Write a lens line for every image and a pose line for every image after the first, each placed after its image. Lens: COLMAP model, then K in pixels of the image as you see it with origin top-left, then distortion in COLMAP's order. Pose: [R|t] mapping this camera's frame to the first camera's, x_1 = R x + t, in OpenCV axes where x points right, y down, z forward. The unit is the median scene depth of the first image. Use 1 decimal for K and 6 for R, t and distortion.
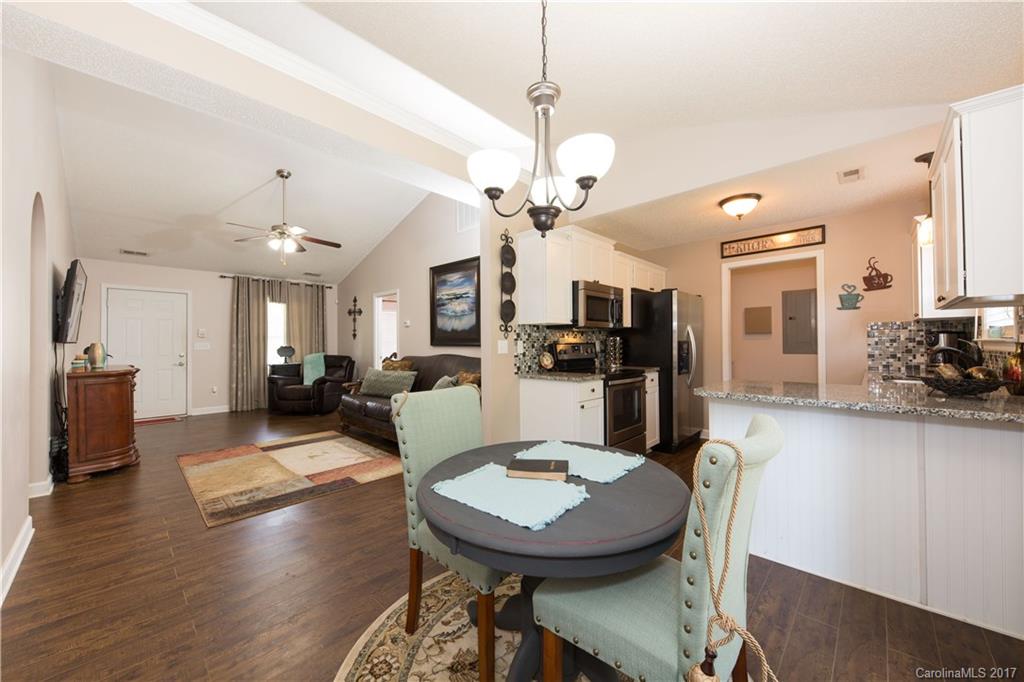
lens RADIAL K [[376.2, 0, 514.4], [0, 376.2, 341.2], [0, 0, 1]] dist [0.005147, -0.004090]
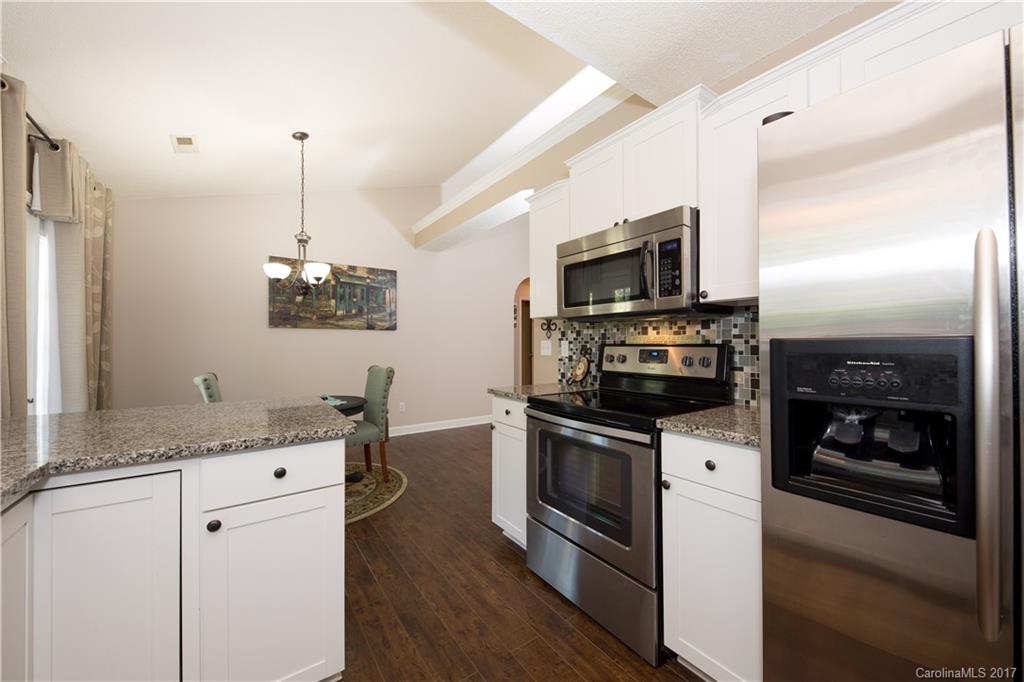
lens RADIAL K [[376.2, 0, 515.2], [0, 376.2, 343.0], [0, 0, 1]] dist [0.005147, -0.004090]
pose [[-0.180232, 0.005514, -0.983609, 0.544726], [0.009573, 0.999947, 0.003851, -0.000342], [0.983578, -0.008722, -0.180275, 0.693789]]
